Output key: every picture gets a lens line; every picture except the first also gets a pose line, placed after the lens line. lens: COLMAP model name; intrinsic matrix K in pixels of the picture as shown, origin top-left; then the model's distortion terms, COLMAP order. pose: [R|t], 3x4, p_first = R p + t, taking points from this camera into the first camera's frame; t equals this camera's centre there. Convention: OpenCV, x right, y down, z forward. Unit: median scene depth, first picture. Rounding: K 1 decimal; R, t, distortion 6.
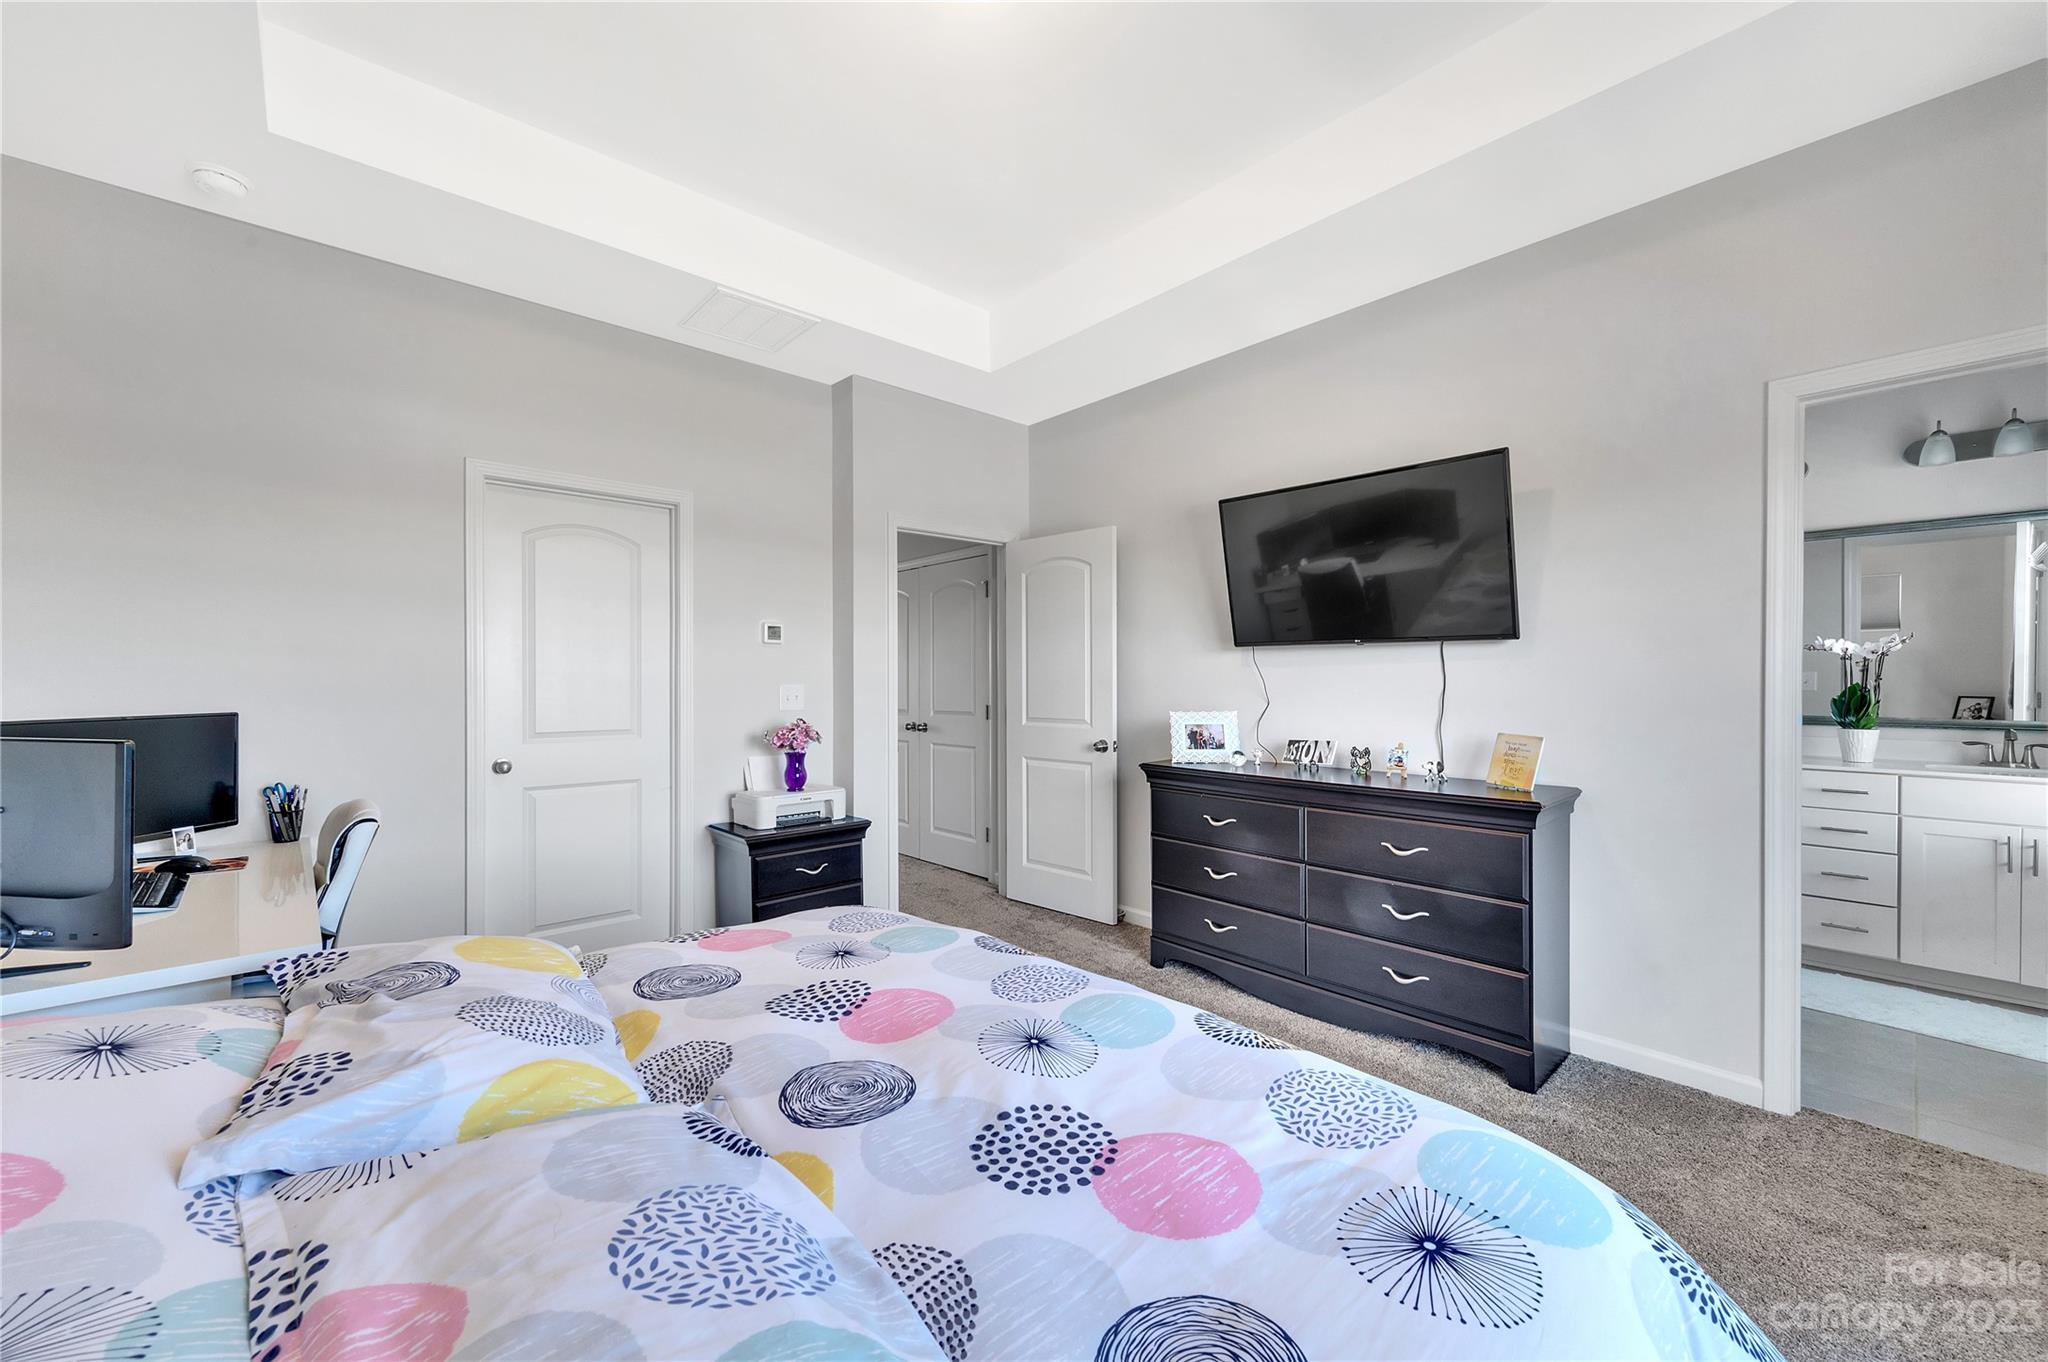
lens RADIAL K [[803.5, 0, 1013.4], [0, 803.5, 675.7], [0, 0, 1]] dist [0.004159, 0.000368]
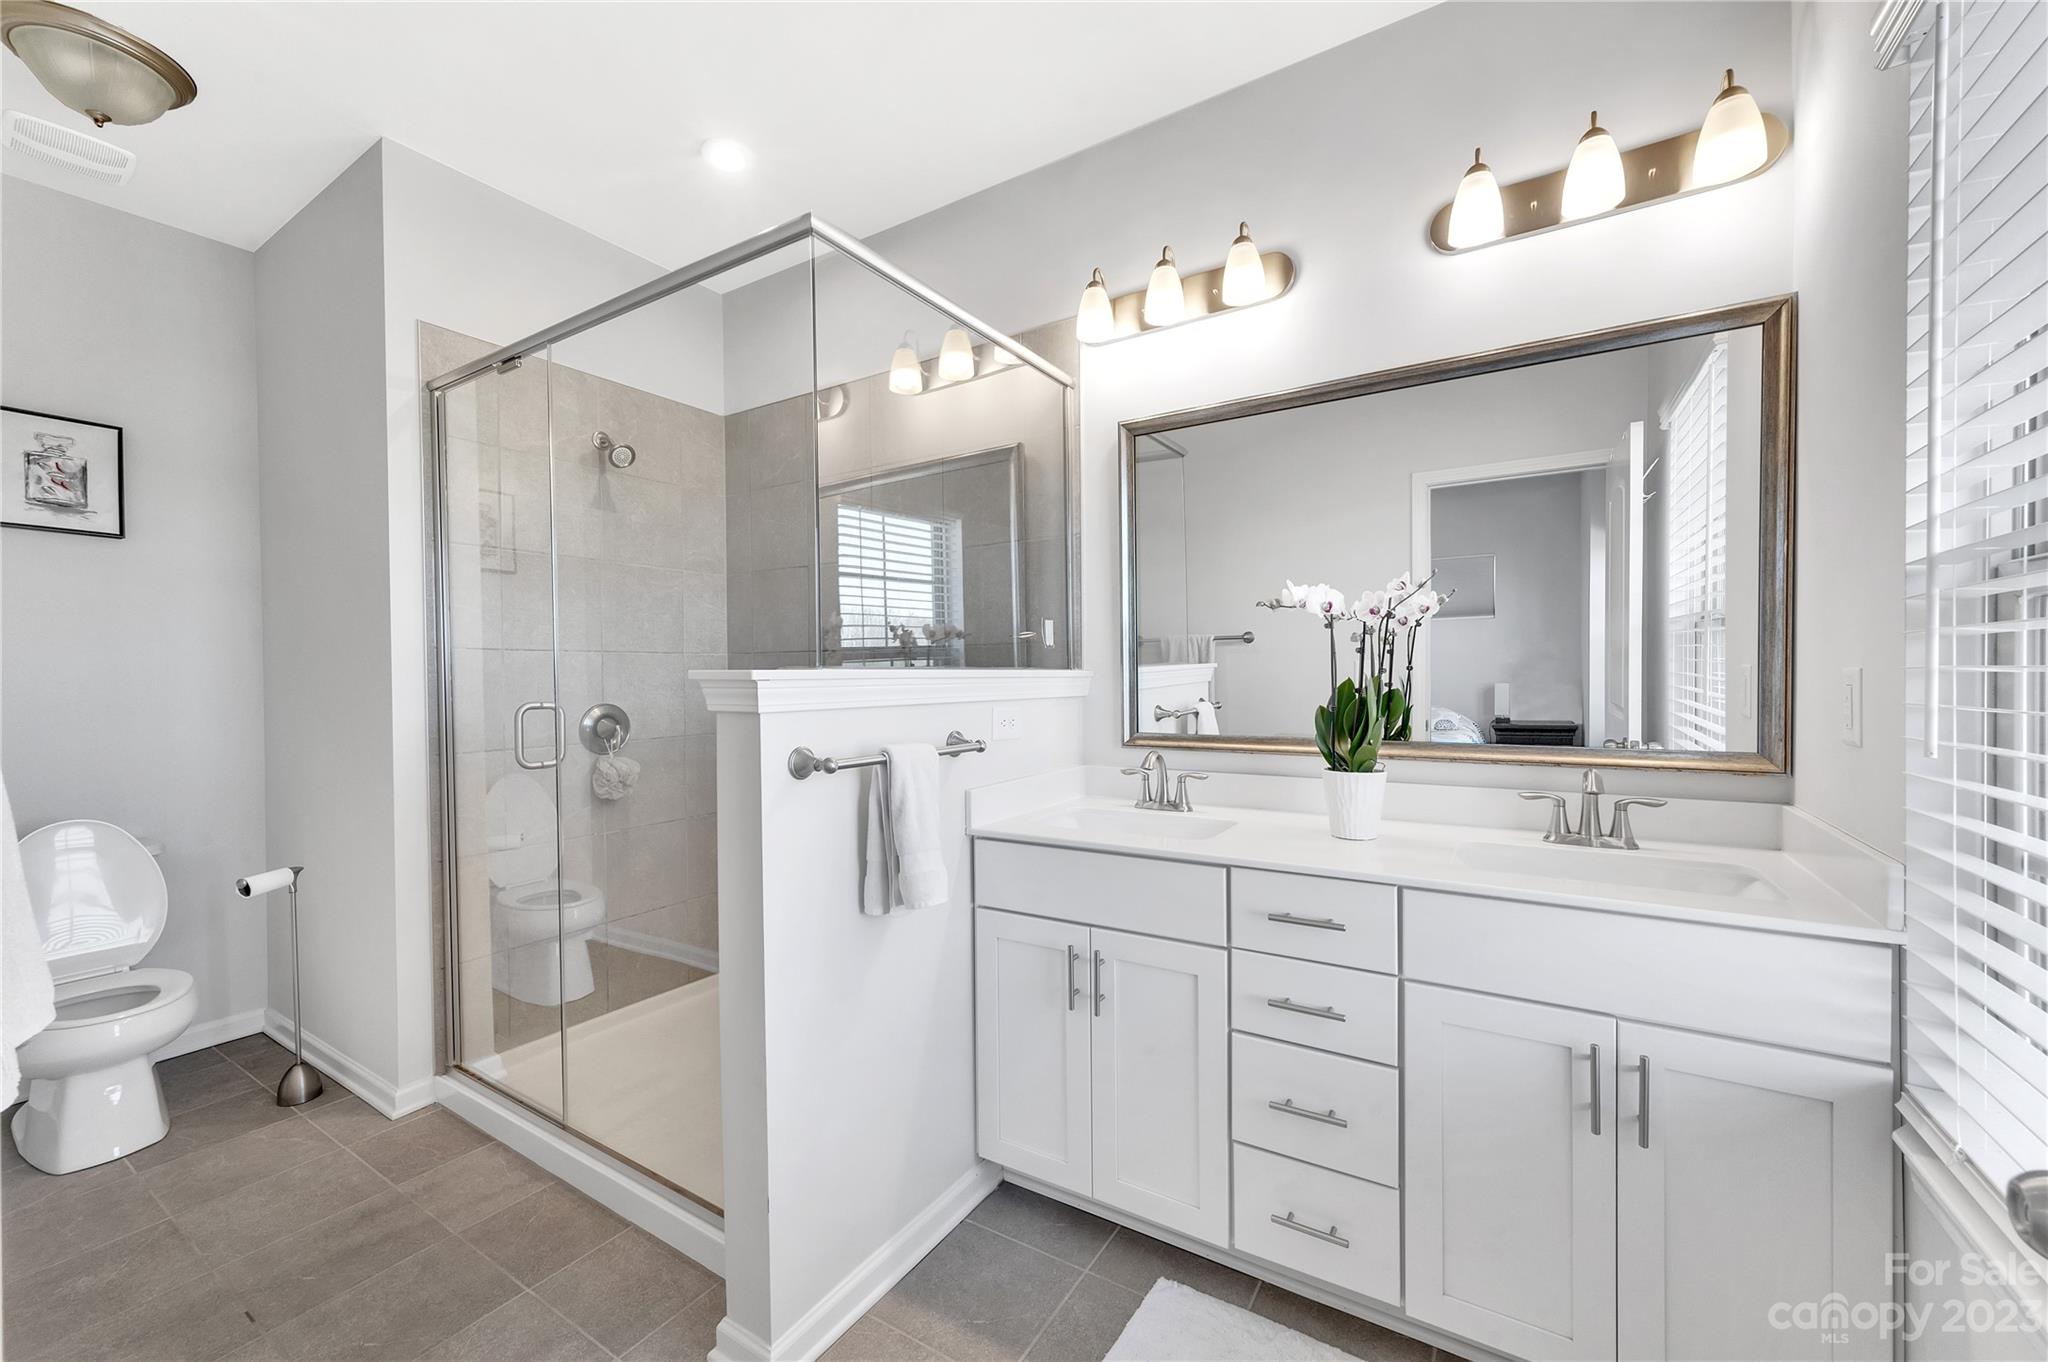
lens RADIAL K [[803.5, 0, 1021.2], [0, 803.5, 685.1], [0, 0, 1]] dist [0.004159, 0.000368]
pose [[0.962088, -0.008611, 0.272605, 0.780927], [0.008039, 0.999963, 0.003216, 0.012403], [-0.272622, -0.000902, 0.962121, 0.636928]]
